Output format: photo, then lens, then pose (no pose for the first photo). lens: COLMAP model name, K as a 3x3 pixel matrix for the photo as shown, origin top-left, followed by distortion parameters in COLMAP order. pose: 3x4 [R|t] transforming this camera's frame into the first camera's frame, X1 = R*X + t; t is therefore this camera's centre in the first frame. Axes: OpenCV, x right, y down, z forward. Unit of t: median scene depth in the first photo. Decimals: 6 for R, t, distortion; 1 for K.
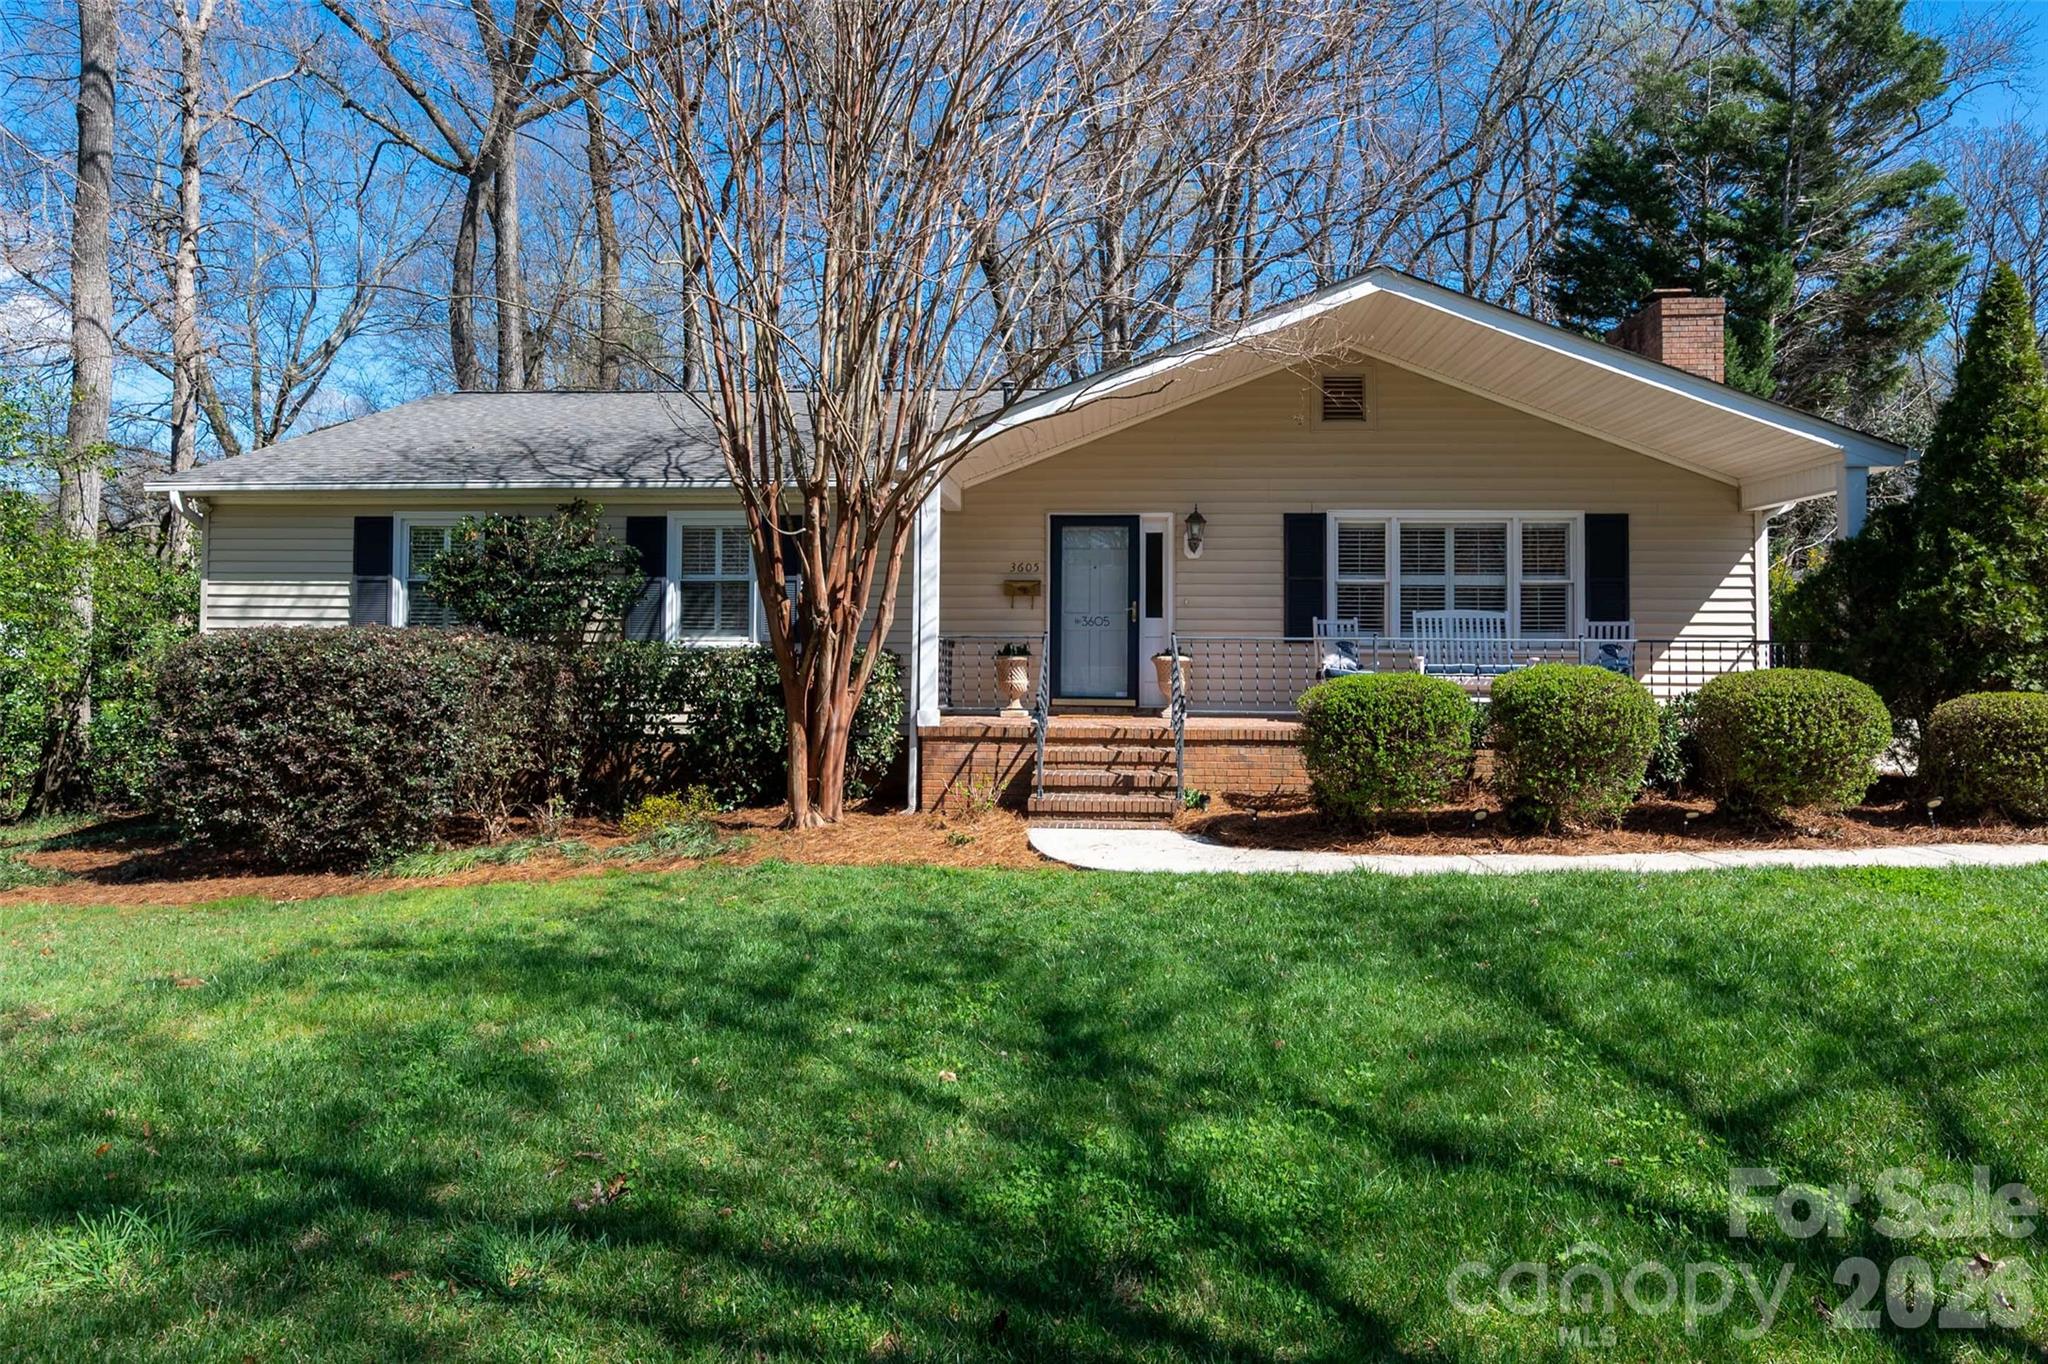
lens RADIAL K [[1182.9, 0, 1024.0], [0, 1182.9, 682.0], [0, 0, 1]] dist [0.001022, 0.000422]
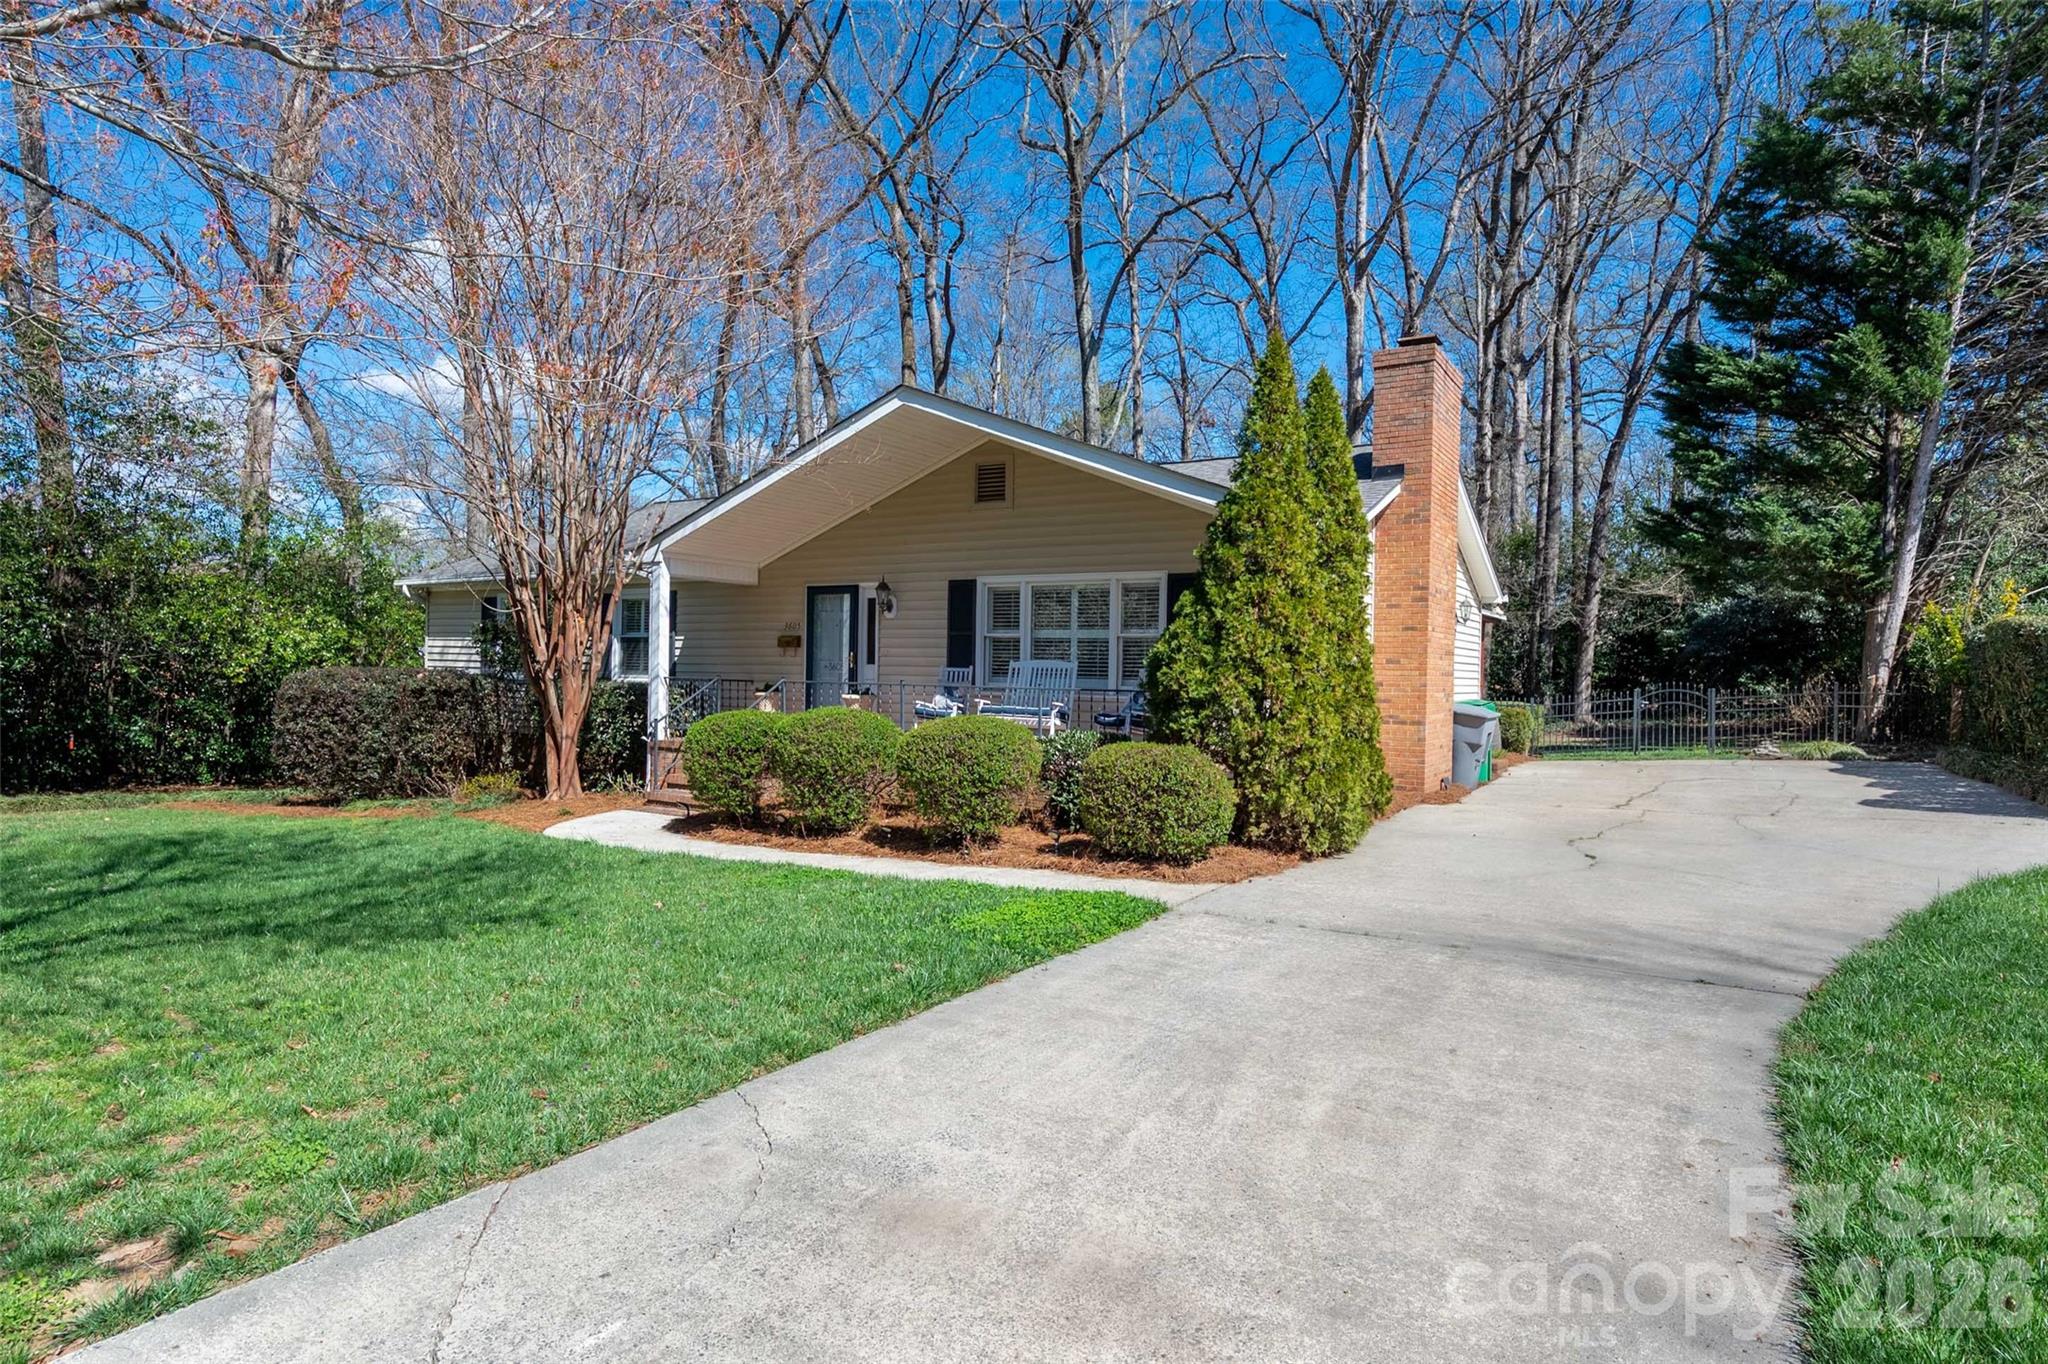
lens RADIAL K [[1130.2, 0, 1024.0], [0, 1130.2, 682.0], [0, 0, 1]] dist [-0.000135, -0.000015]
pose [[0.860064, 0.018298, -0.509857, 0.880023], [-0.040127, 0.998687, -0.031848, -0.003994], [0.508605, 0.047851, 0.859669, 0.044089]]
